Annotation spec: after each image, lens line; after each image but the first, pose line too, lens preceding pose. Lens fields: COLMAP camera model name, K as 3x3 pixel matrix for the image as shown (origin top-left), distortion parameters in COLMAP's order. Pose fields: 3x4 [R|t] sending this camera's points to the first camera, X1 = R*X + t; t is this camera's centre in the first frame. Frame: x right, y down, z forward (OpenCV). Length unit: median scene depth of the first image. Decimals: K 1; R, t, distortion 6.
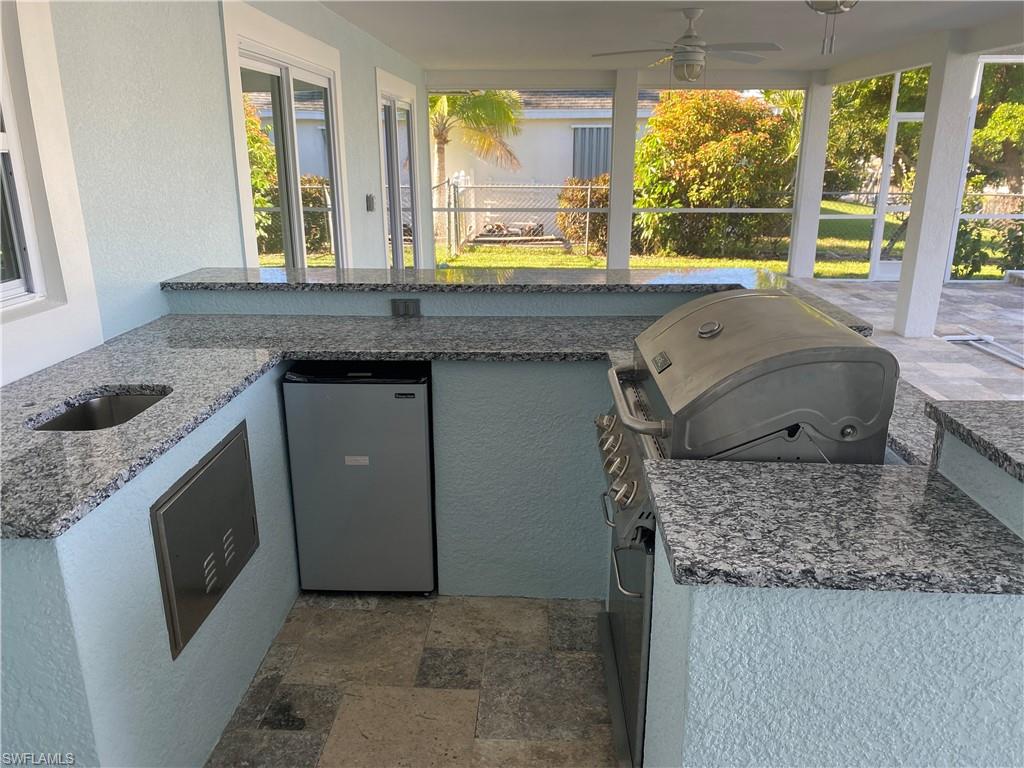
lens RADIAL K [[777.0, 0, 510.6], [0, 777.0, 386.1], [0, 0, 1]] dist [0.034504, -0.005849]
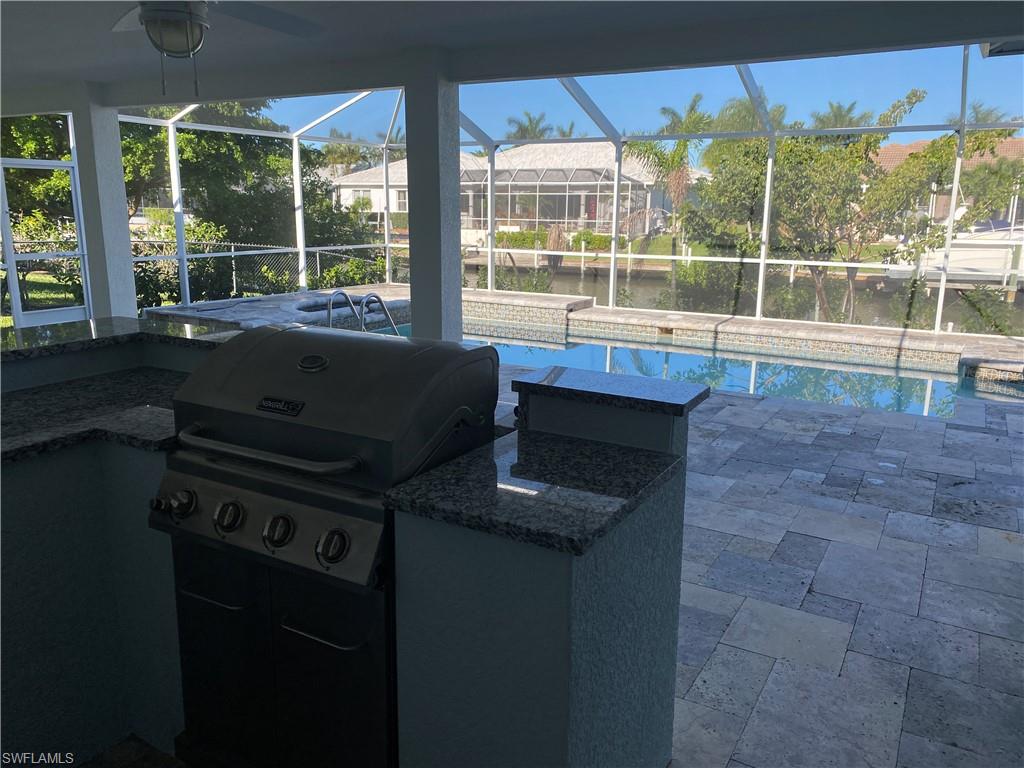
lens RADIAL K [[777.0, 0, 507.1], [0, 777.0, 379.9], [0, 0, 1]] dist [0.034504, -0.005849]
pose [[0.465114, -0.182585, 0.866217, -0.588059], [0.241352, 0.967585, 0.074358, -0.079432], [-0.851715, 0.174478, 0.494105, 0.368546]]
